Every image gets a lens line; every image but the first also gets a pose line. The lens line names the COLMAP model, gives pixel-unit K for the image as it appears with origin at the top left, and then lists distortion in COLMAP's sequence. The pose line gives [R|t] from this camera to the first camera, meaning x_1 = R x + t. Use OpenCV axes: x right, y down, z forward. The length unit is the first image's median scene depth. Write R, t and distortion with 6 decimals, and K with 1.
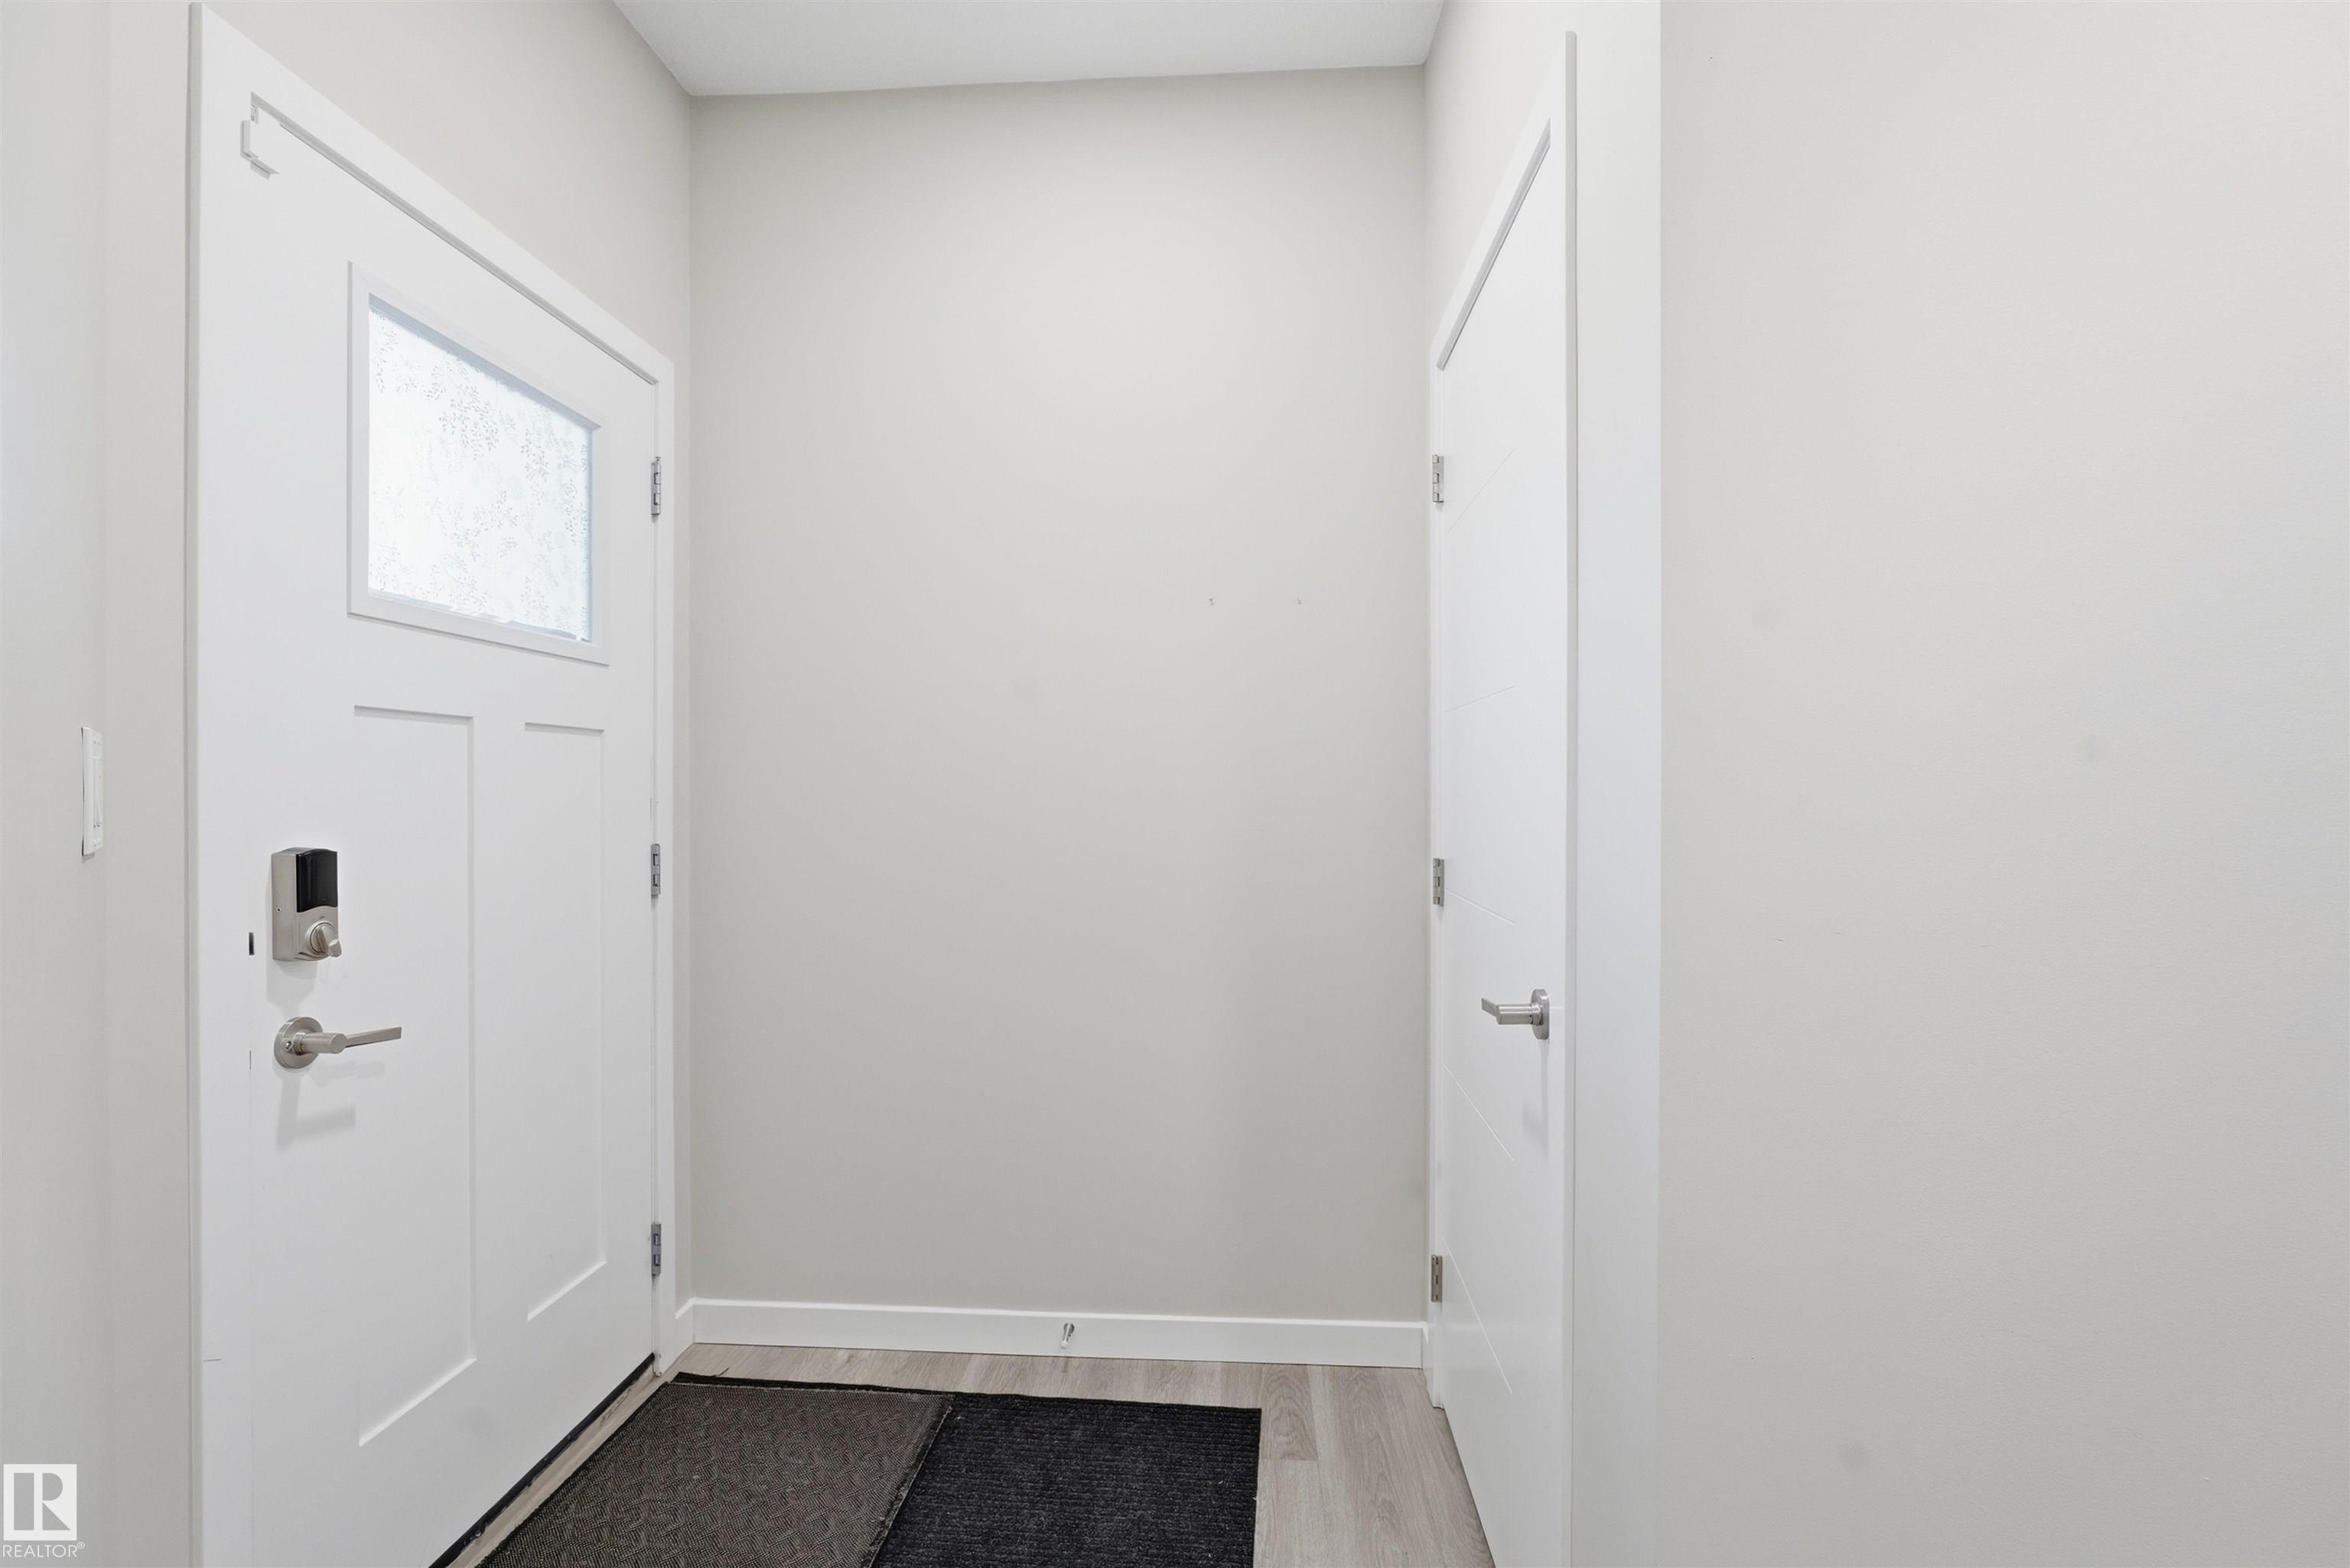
lens RADIAL K [[1047.9, 0, 1172.8], [0, 1047.9, 791.7], [0, 0, 1]] dist [-0.011056, 0.003485]
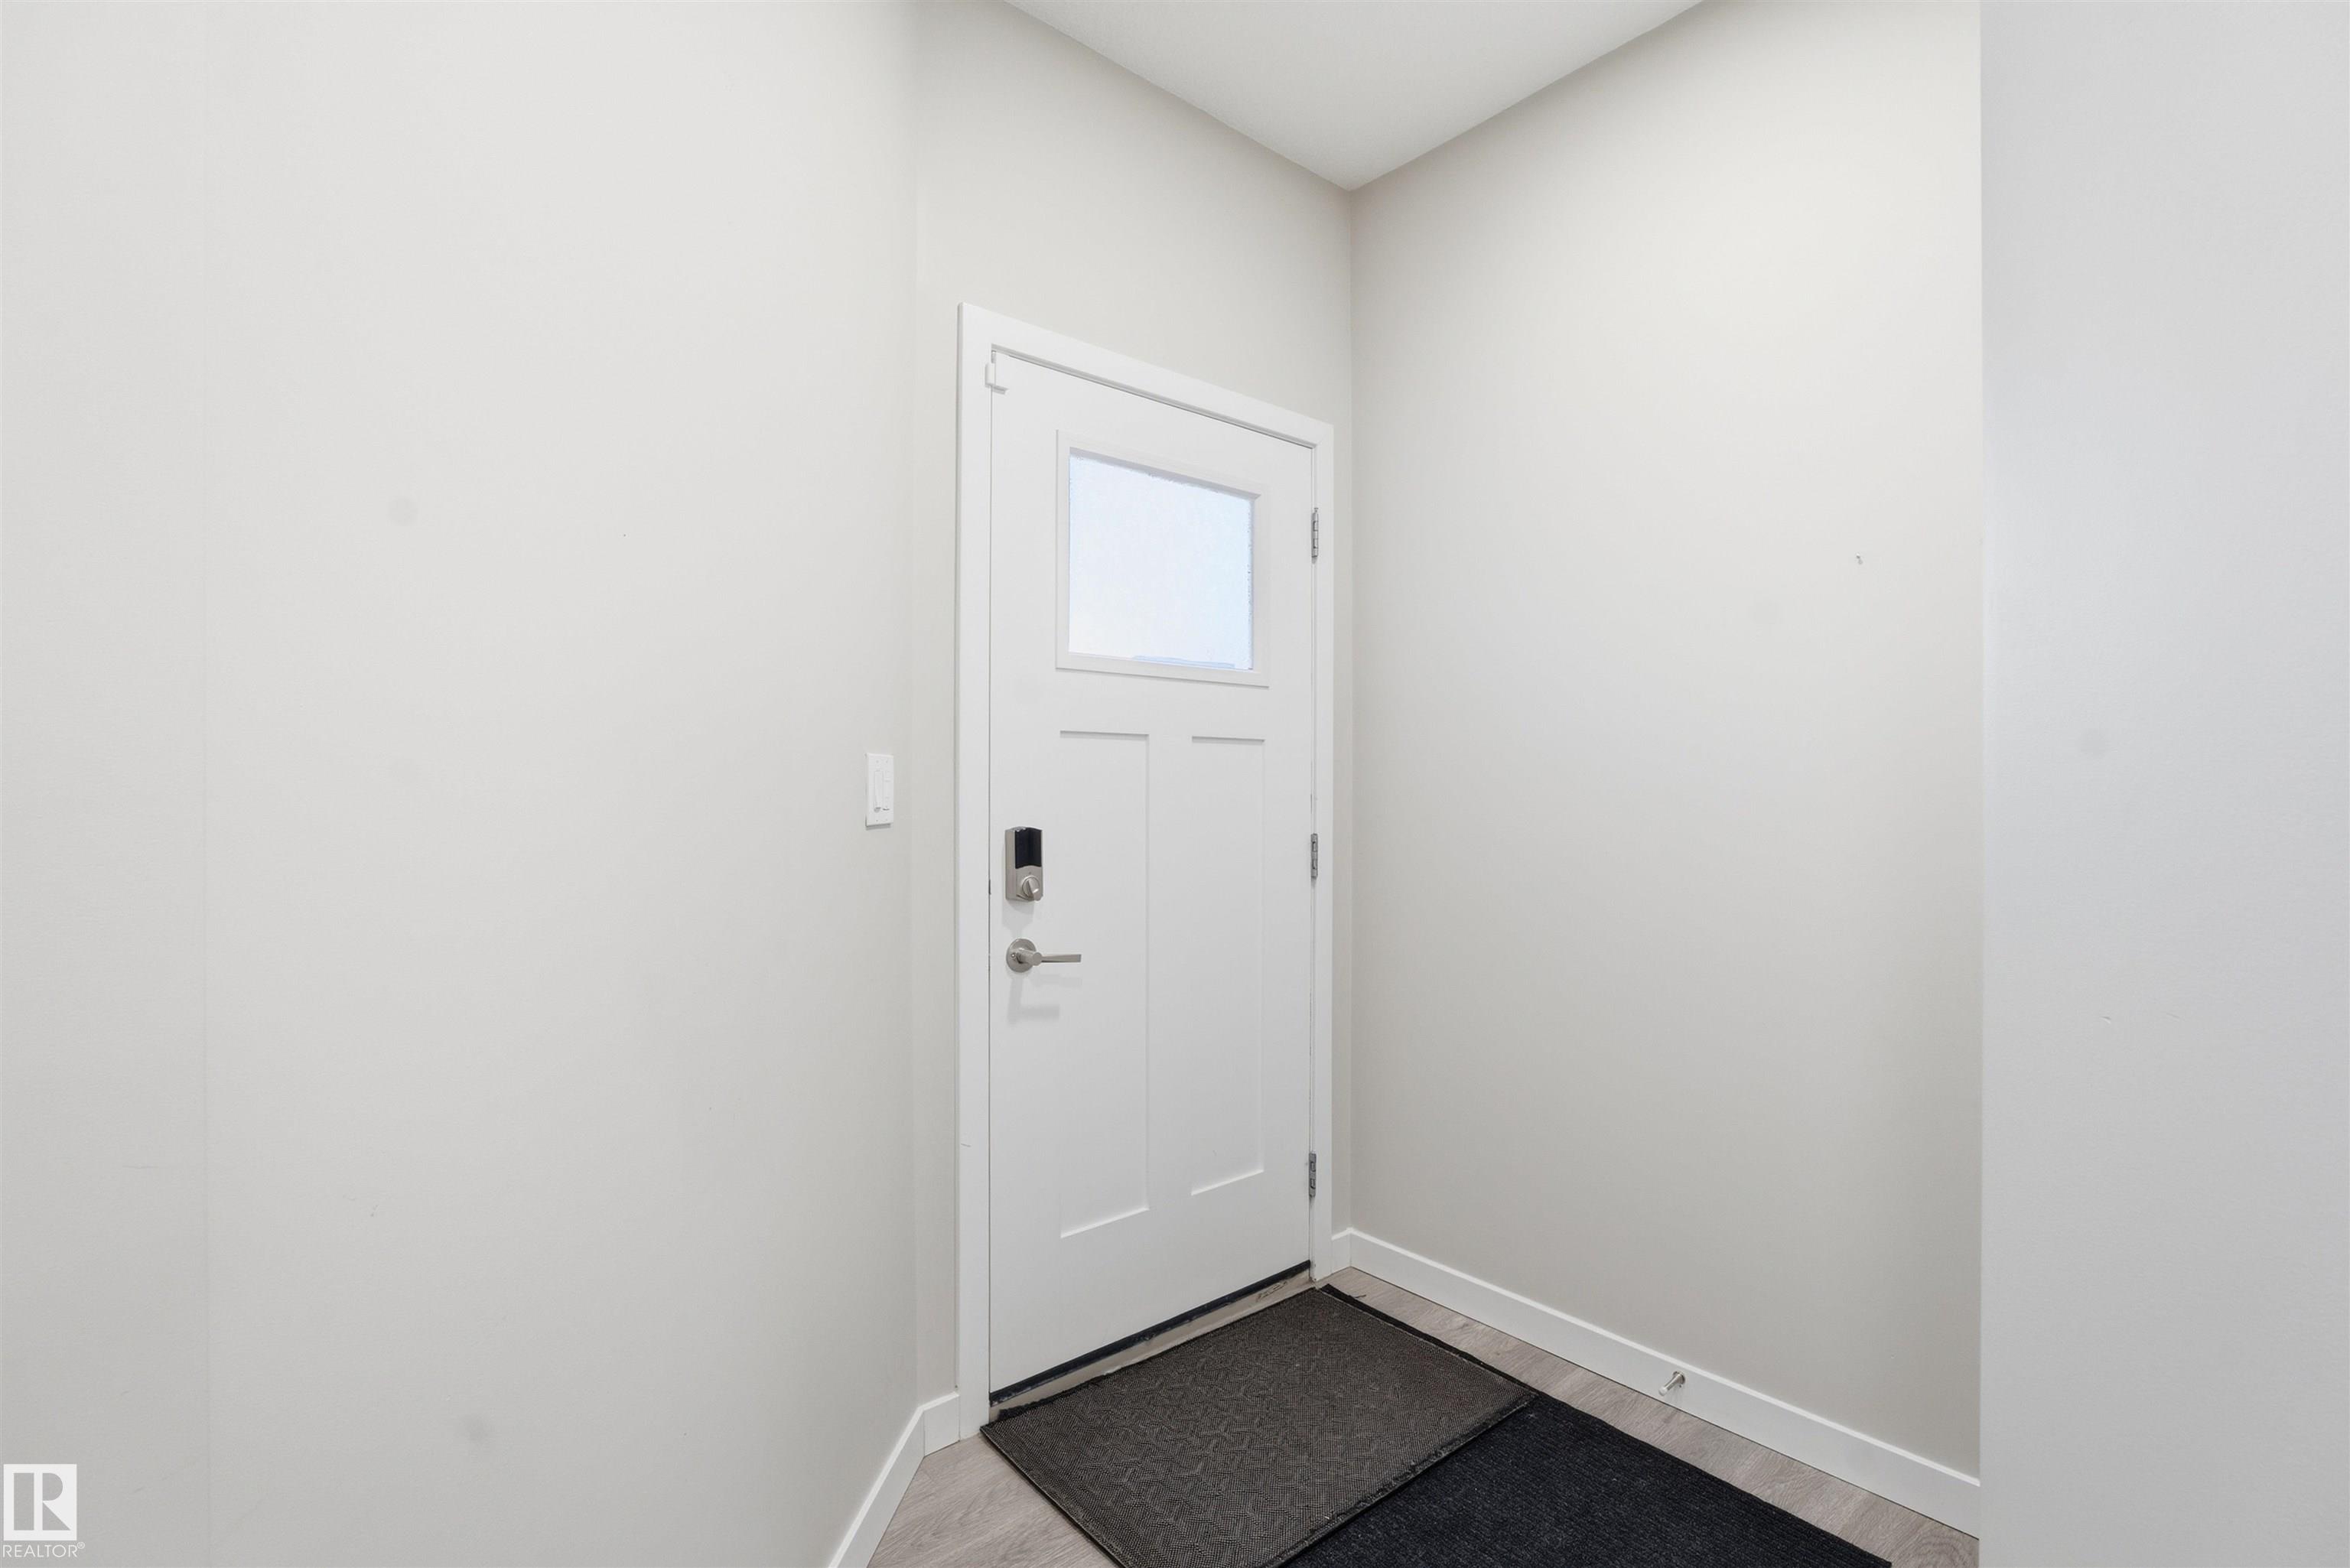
lens RADIAL K [[1047.9, 0, 1179.2], [0, 1047.9, 786.7], [0, 0, 1]] dist [-0.011056, 0.003485]
pose [[0.706651, -0.003313, -0.707555, 0.273566], [0.001912, 0.999994, -0.002773, -0.000396], [0.707560, 0.000607, 0.706653, 0.056078]]
